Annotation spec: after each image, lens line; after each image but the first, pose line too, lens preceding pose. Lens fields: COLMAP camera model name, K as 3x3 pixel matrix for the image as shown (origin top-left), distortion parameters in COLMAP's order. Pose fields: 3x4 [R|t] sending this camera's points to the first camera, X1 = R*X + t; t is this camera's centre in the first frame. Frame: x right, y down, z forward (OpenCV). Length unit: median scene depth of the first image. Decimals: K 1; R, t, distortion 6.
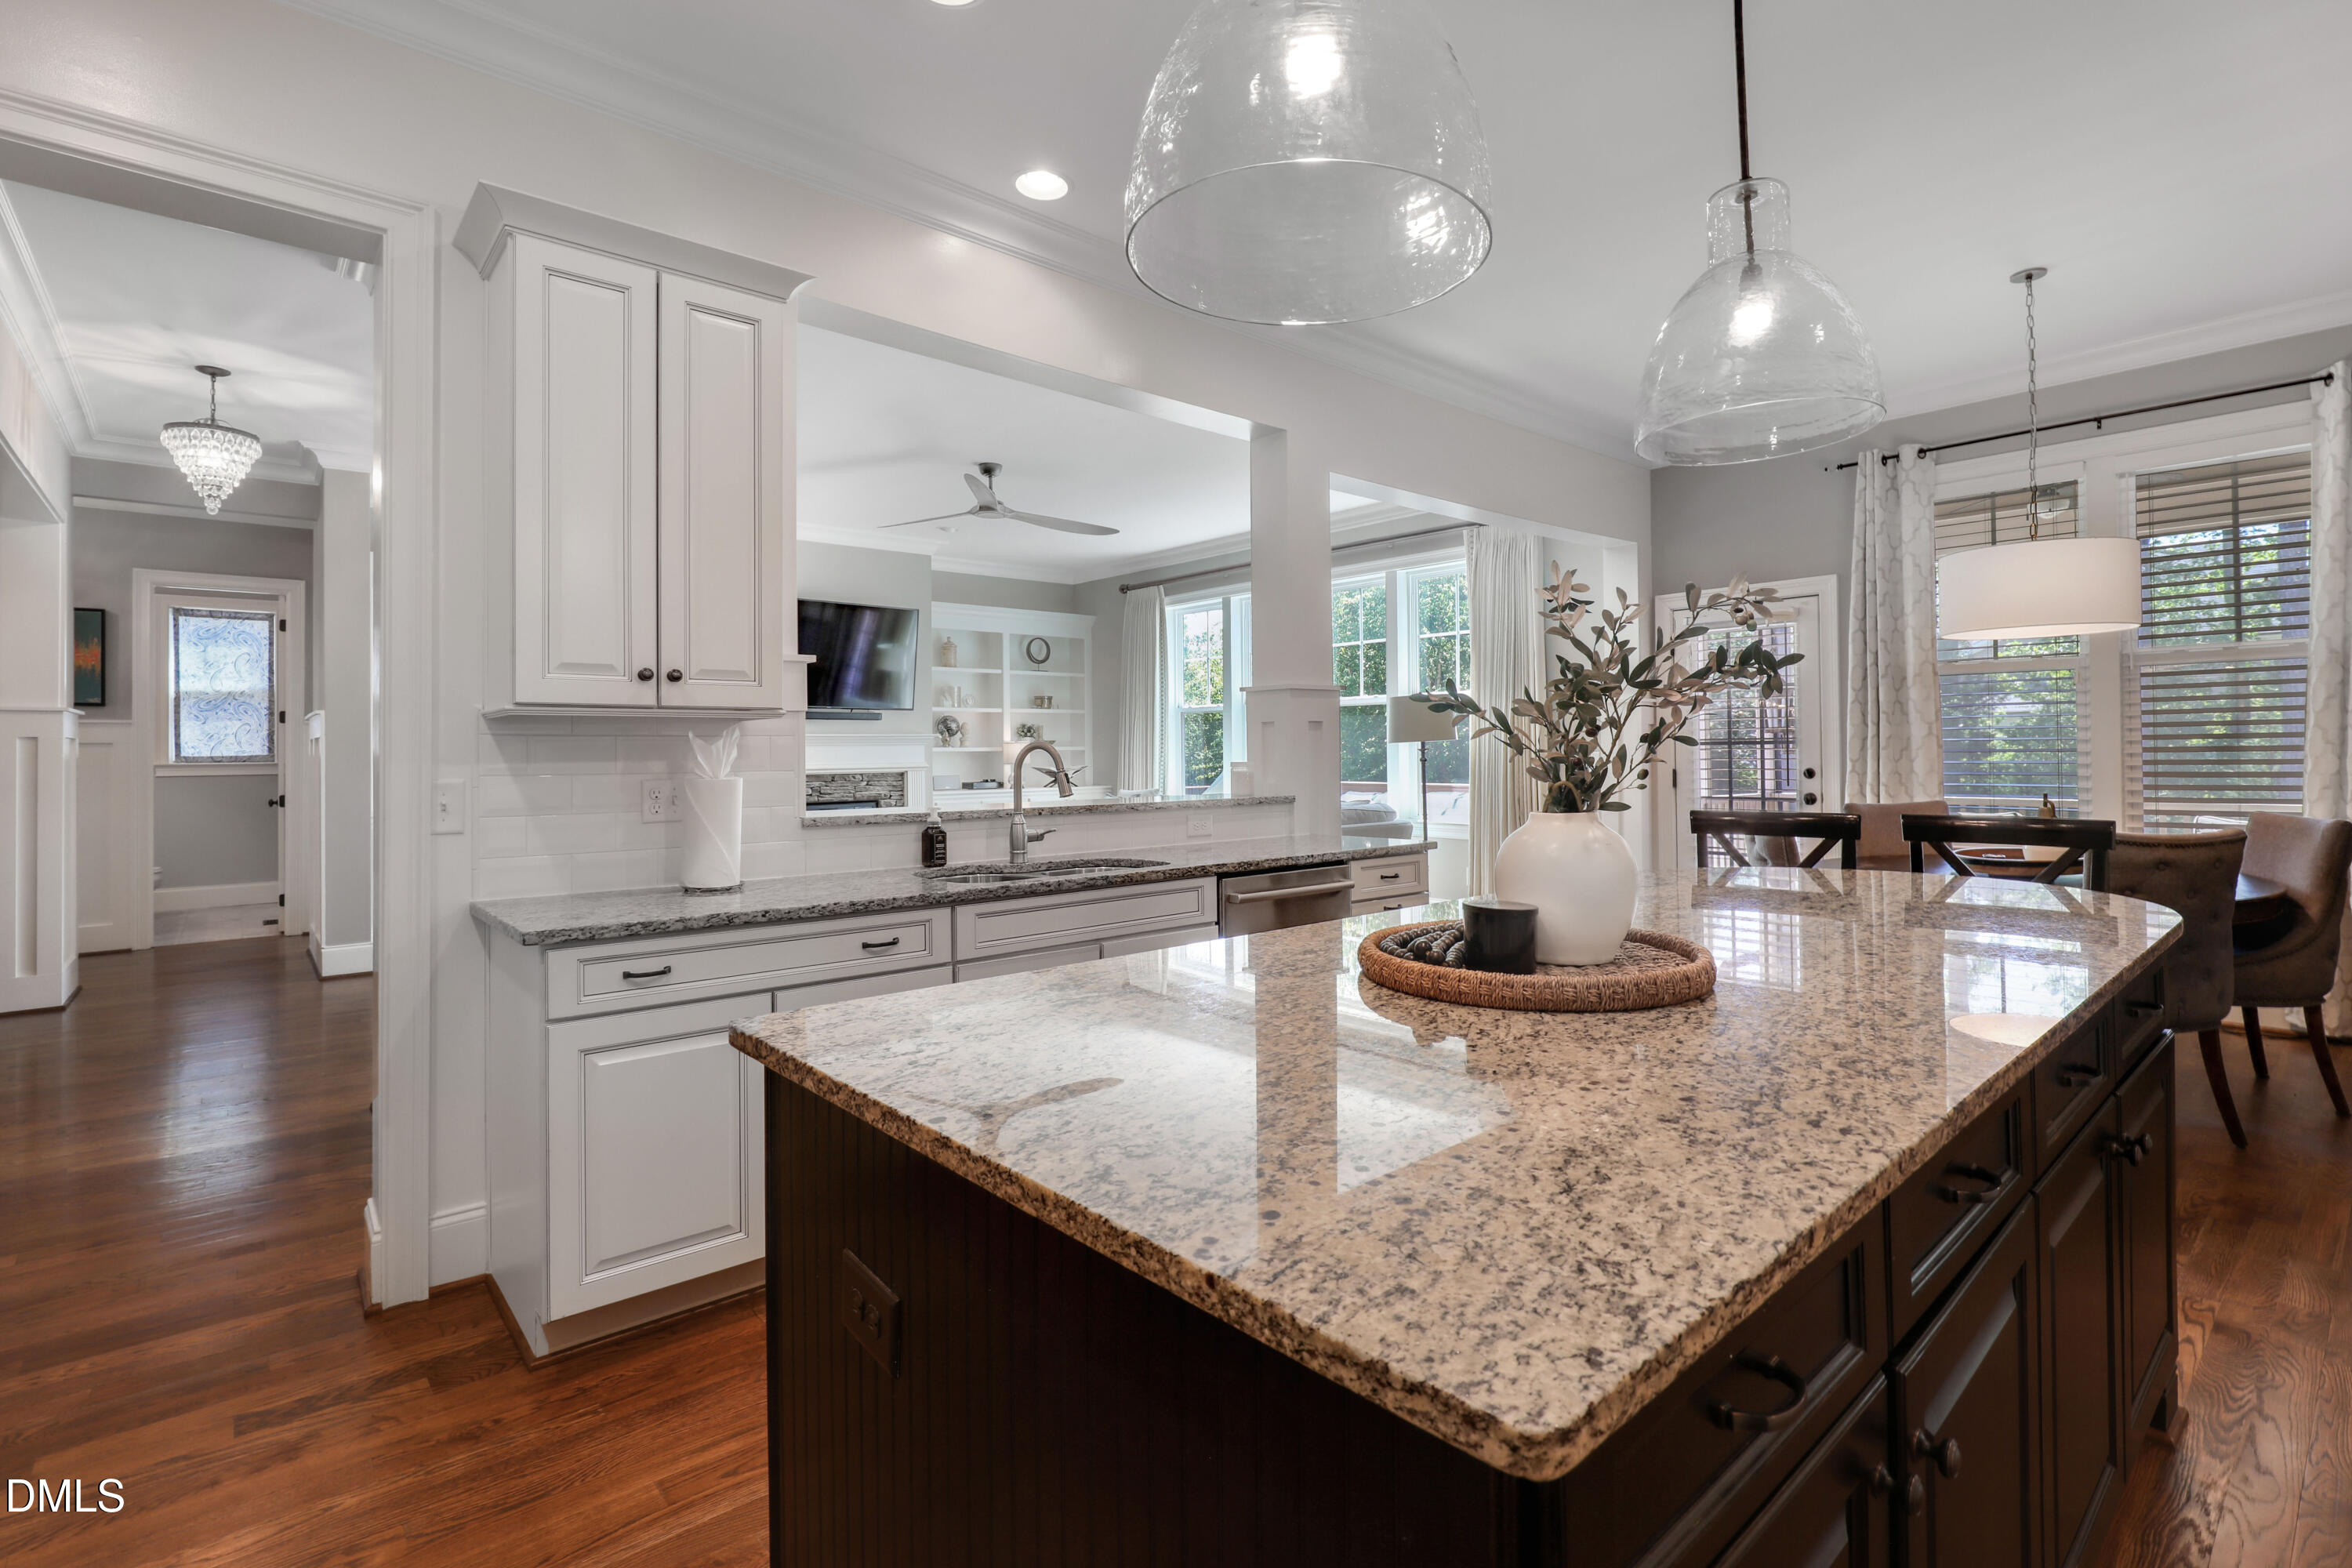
lens RADIAL K [[1095.9, 0, 1213.2], [0, 1095.9, 744.2], [0, 0, 1]] dist [-0.005490, 0.001129]
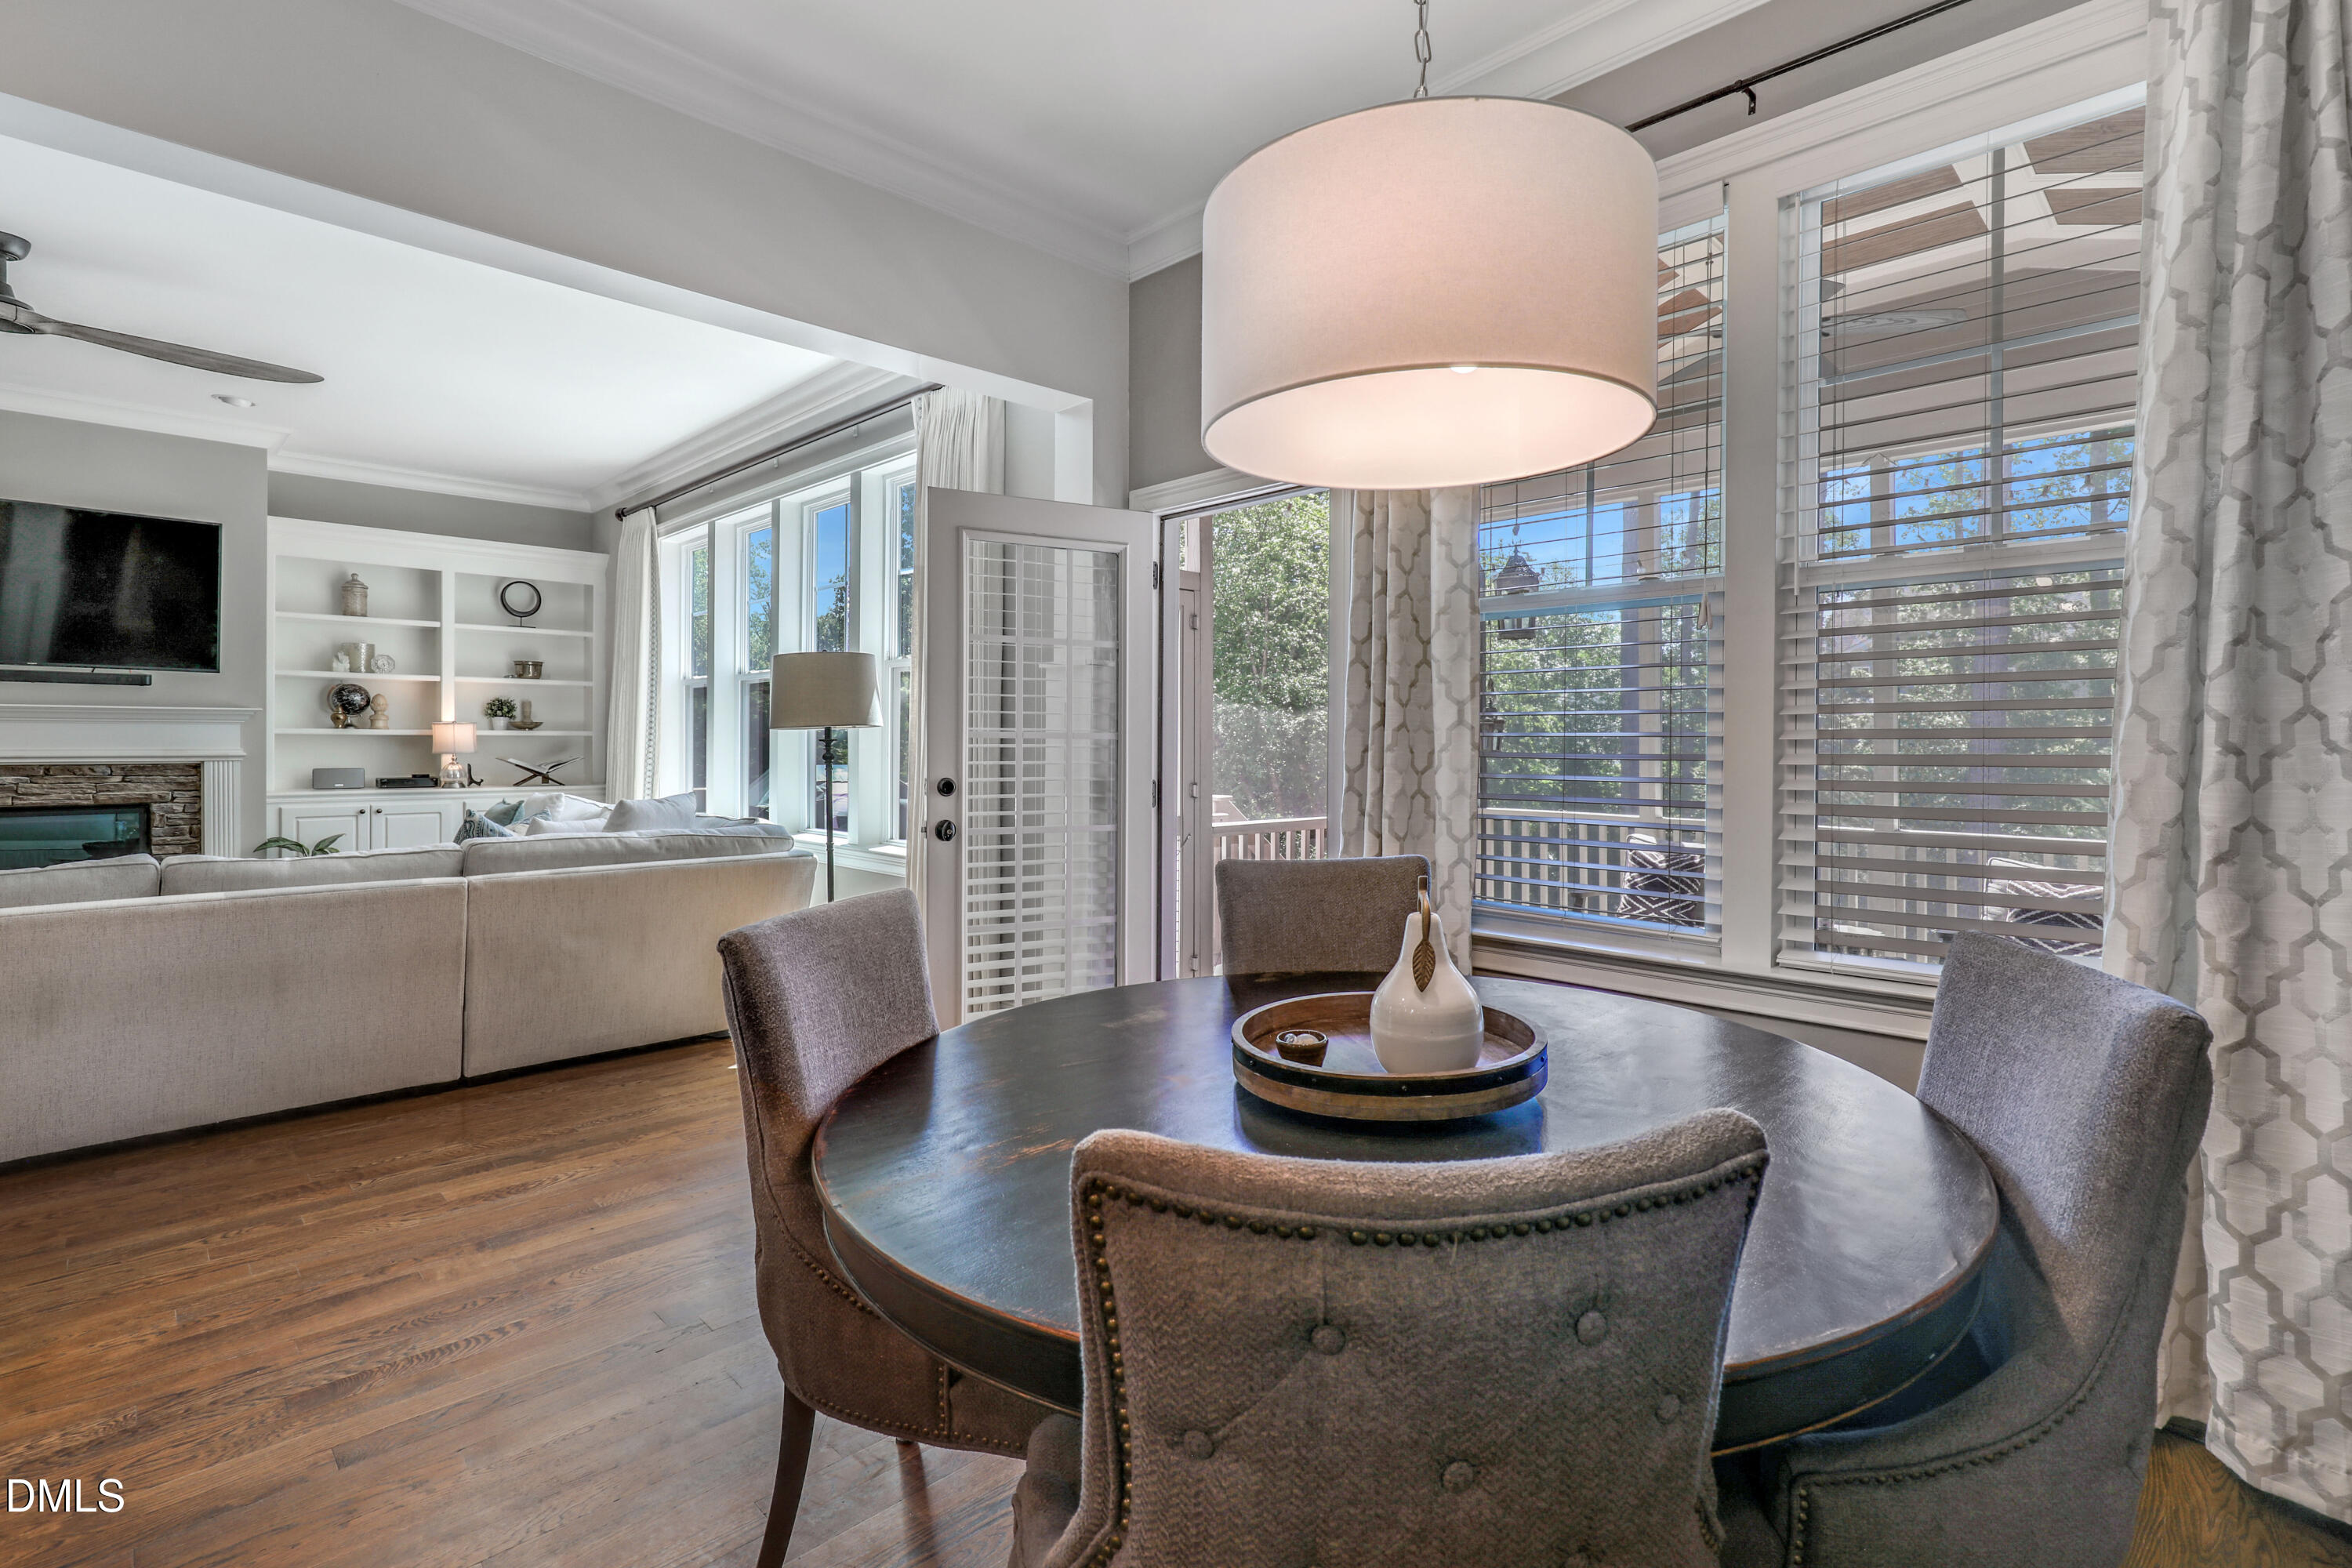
lens RADIAL K [[1095.9, 0, 1201.6], [0, 1095.9, 753.9], [0, 0, 1]] dist [-0.005490, 0.001129]
pose [[0.998058, 0.014774, 0.060510, 0.358601], [-0.015732, 0.999758, 0.015388, -0.000387], [-0.060268, -0.016311, 0.998049, 0.343696]]
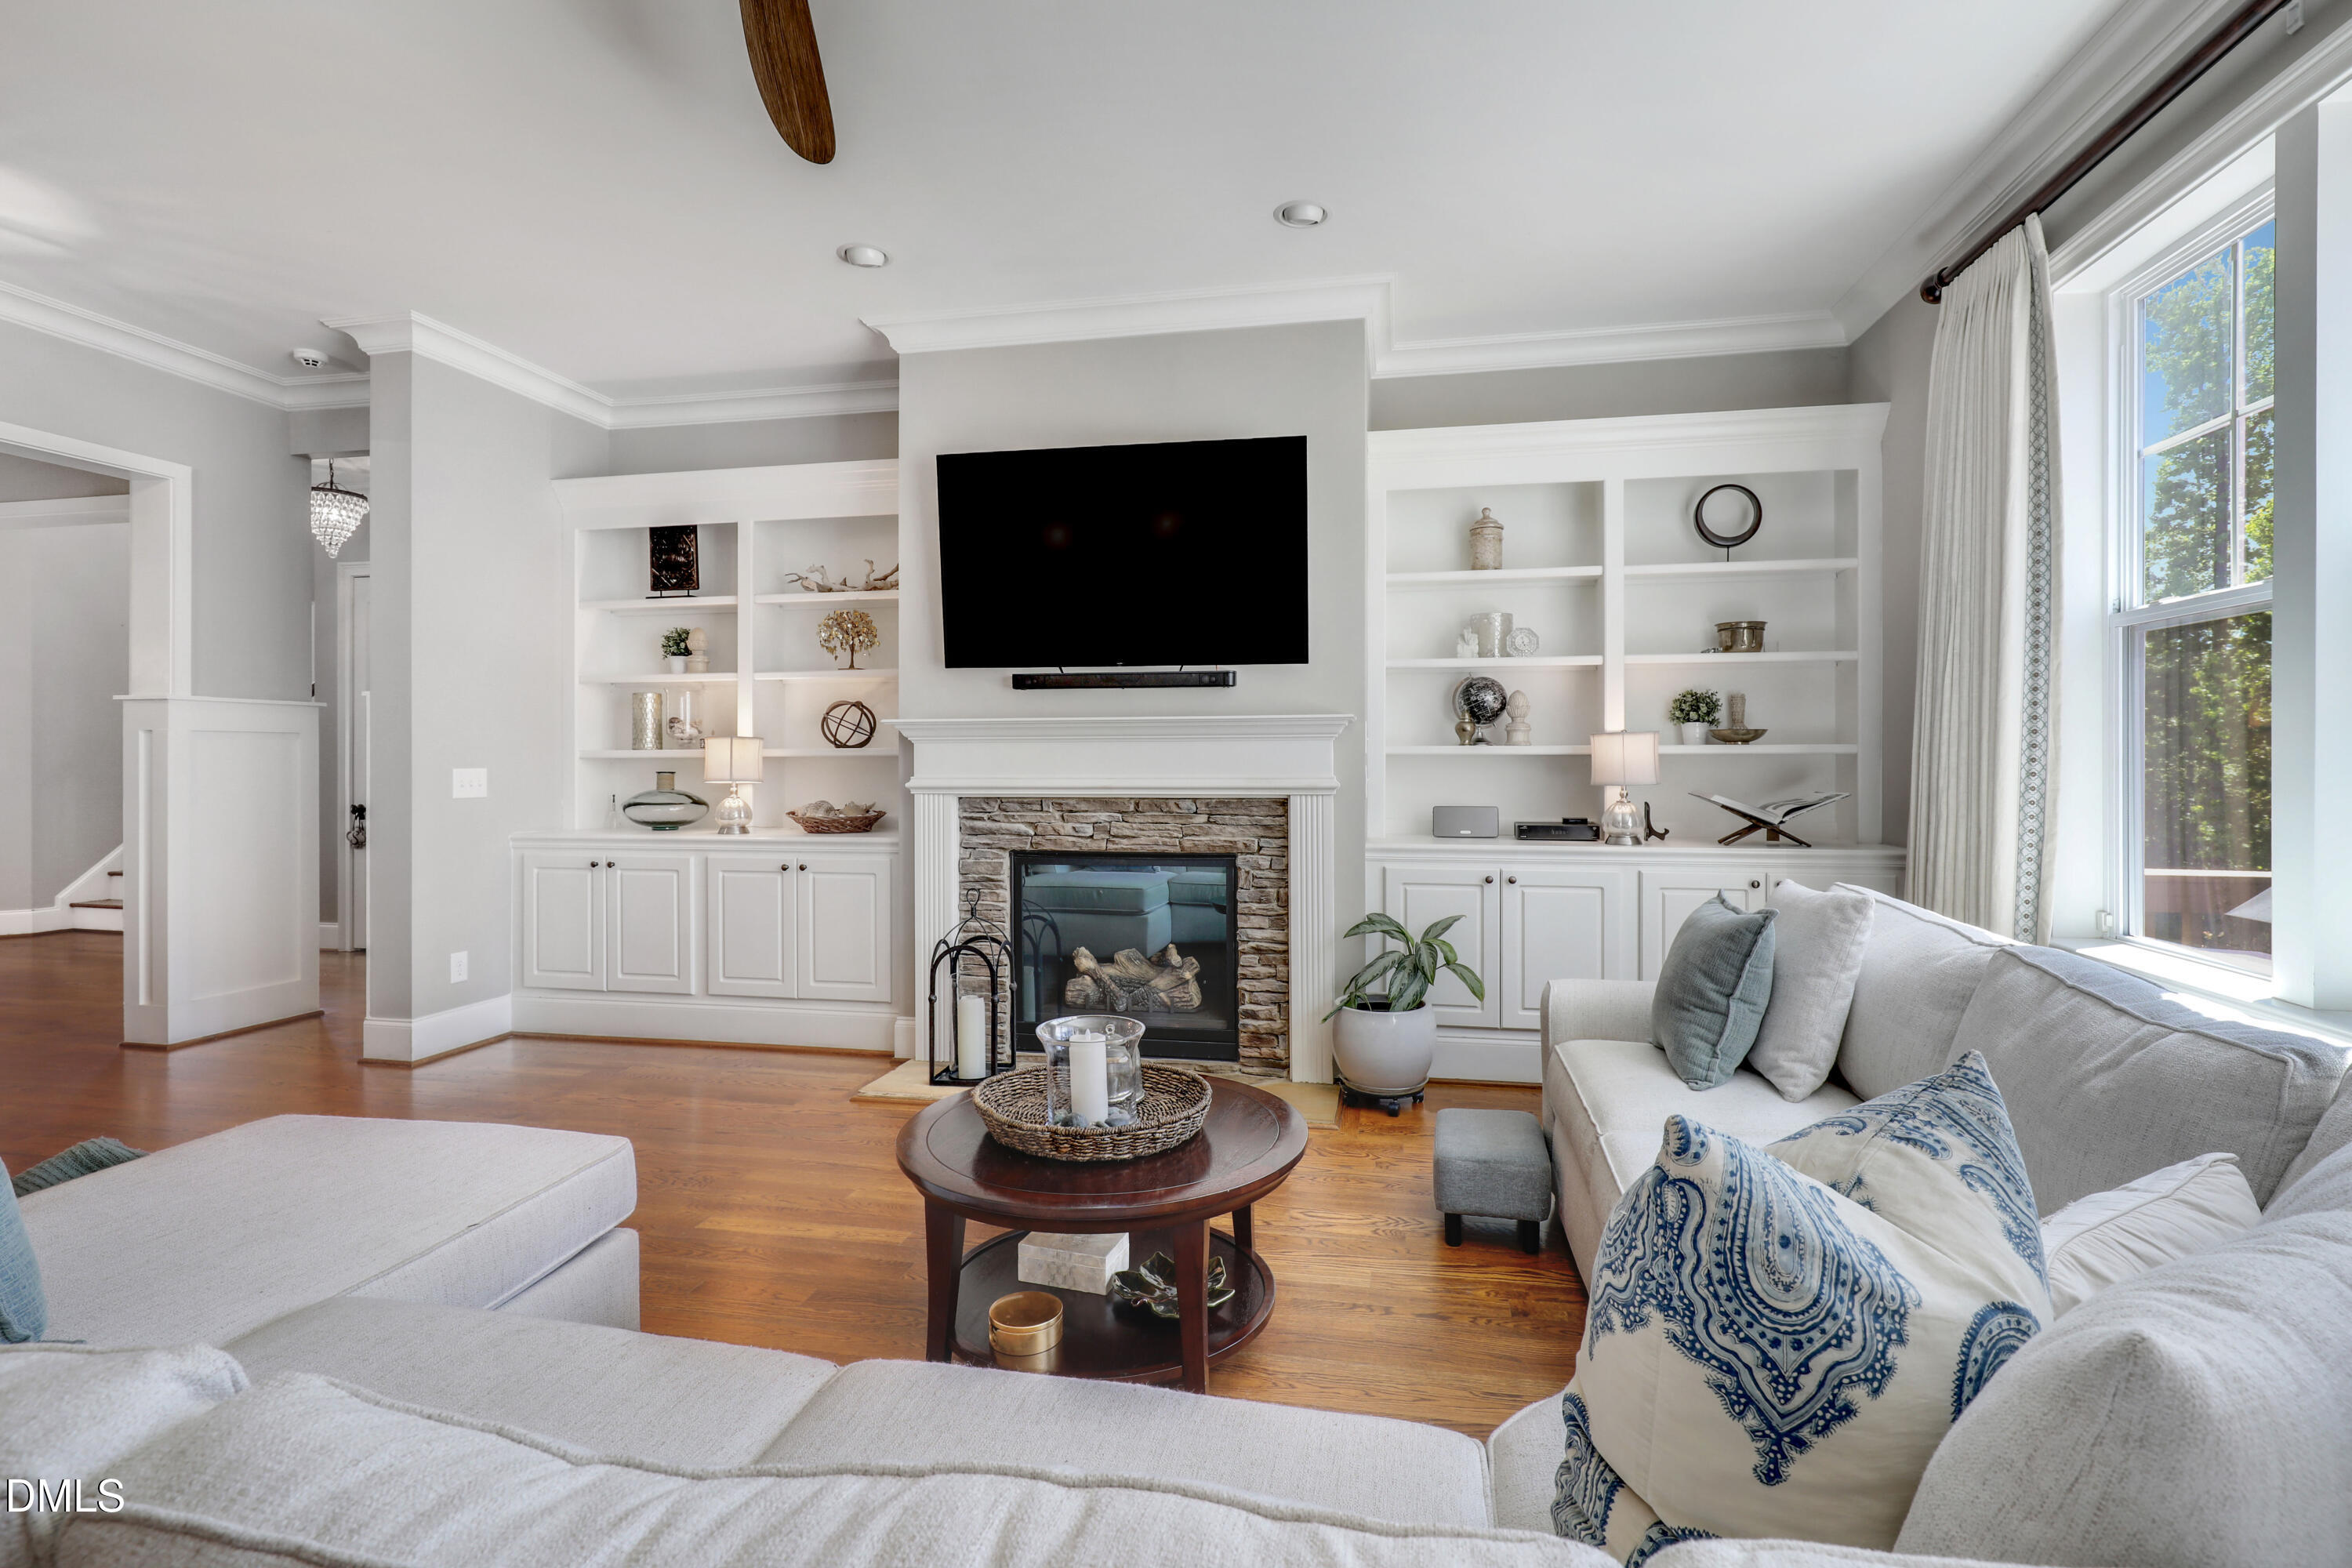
lens RADIAL K [[1095.9, 0, 1175.5], [0, 1095.9, 760.3], [0, 0, 1]] dist [-0.005490, 0.001129]
pose [[0.597766, 0.005921, -0.801649, 0.071502], [-0.001125, 0.999978, 0.006546, 0.008223], [0.801670, -0.003011, 0.597759, 0.826266]]
